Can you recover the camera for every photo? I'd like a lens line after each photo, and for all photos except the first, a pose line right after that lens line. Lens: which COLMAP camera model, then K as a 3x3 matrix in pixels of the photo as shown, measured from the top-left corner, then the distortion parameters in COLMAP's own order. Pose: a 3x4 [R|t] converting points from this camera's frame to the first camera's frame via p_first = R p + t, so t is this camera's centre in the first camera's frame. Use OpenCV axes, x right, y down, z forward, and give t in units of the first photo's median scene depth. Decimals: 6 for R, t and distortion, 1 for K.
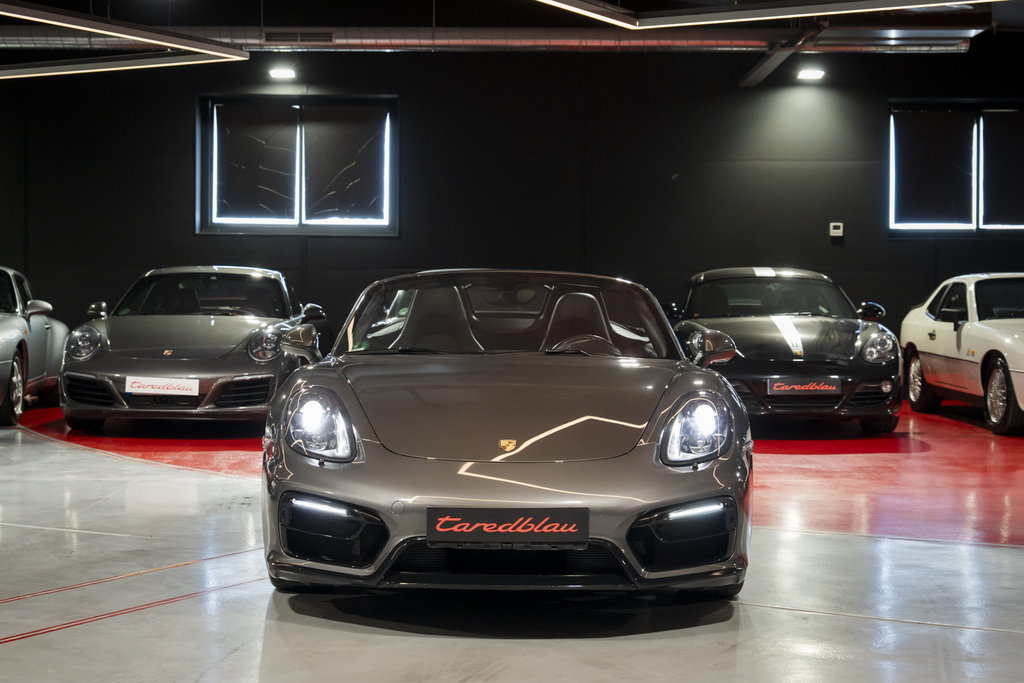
lens RADIAL K [[1670.8, 0, 453.8], [0, 1670.8, 315.7], [0, 0, 1]] dist [0.000010, 0.052542]
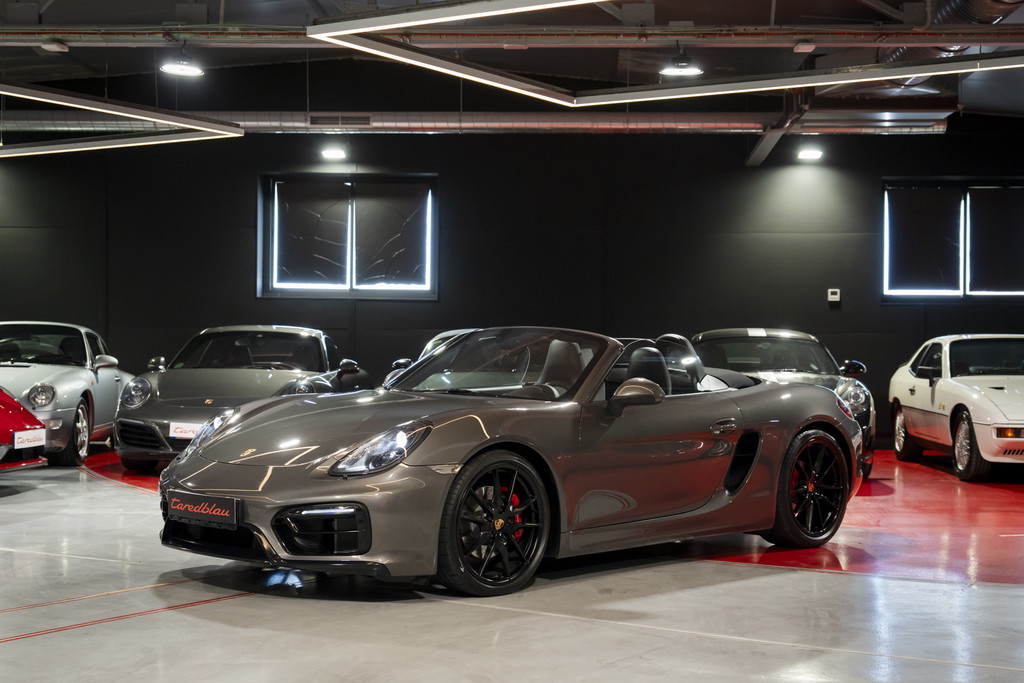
lens RADIAL K [[1495.2, 0, 525.3], [0, 1495.2, 366.3], [0, 0, 1]] dist [0.003100, 0.035818]
pose [[0.999173, 0.004662, -0.040391, 0.072272], [-0.005015, 0.999950, -0.008641, 0.005518], [0.040348, 0.008836, 0.999147, 0.007316]]
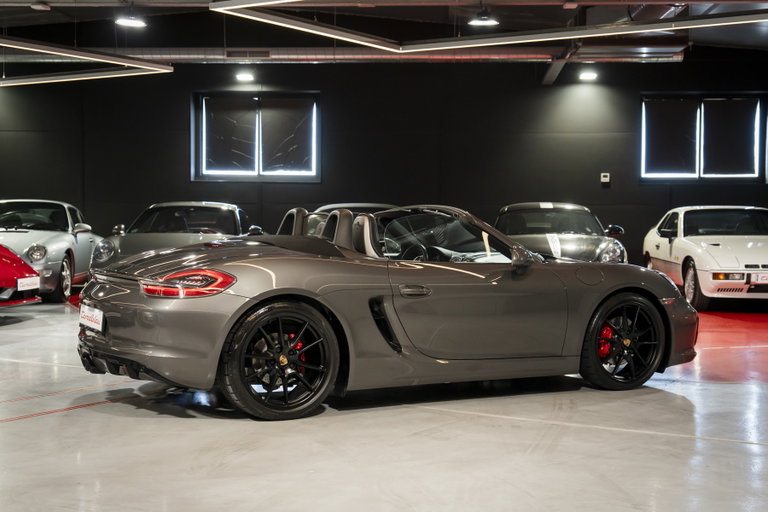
lens RADIAL K [[1127.0, 0, 405.1], [0, 1127.0, 275.6], [0, 0, 1]] dist [0.005370, 0.039099]
pose [[0.999131, 0.002369, -0.041621, 0.097588], [-0.000873, 0.999355, 0.035905, 0.001474], [0.041679, -0.035837, 0.998488, -0.048991]]
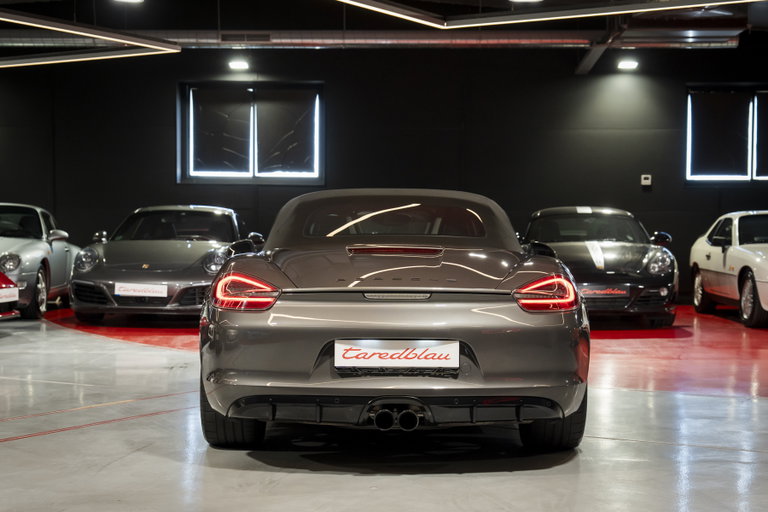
lens RADIAL K [[1282.7, 0, 399.4], [0, 1282.7, 324.2], [0, 0, 1]] dist [0.008988, 0.017650]
pose [[0.999659, 0.002581, -0.025977, 0.061249], [-0.001257, 0.998705, 0.050868, 0.014021], [0.026075, -0.050818, 0.998367, -0.059102]]
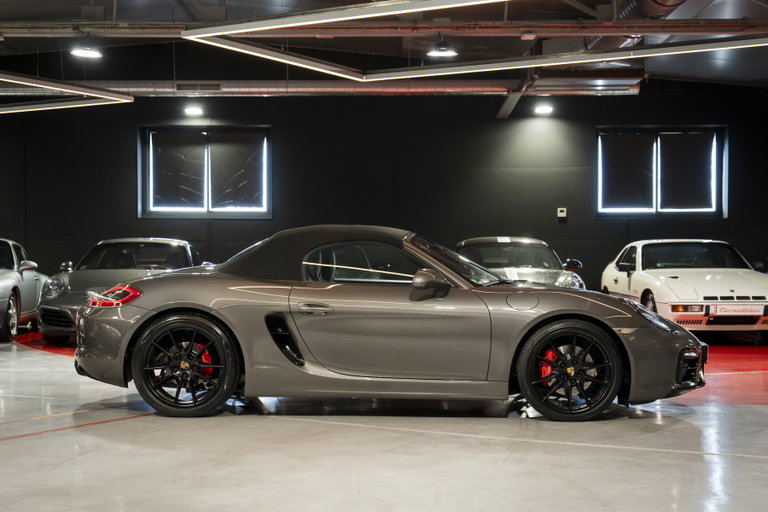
lens RADIAL K [[1203.9, 0, 387.3], [0, 1203.9, 305.8], [0, 0, 1]] dist [0.004244, 0.048111]
pose [[0.999973, -0.005528, -0.004911, 0.083619], [0.005605, 0.999860, 0.015743, 0.016232], [0.004823, -0.015770, 0.999864, -0.099837]]
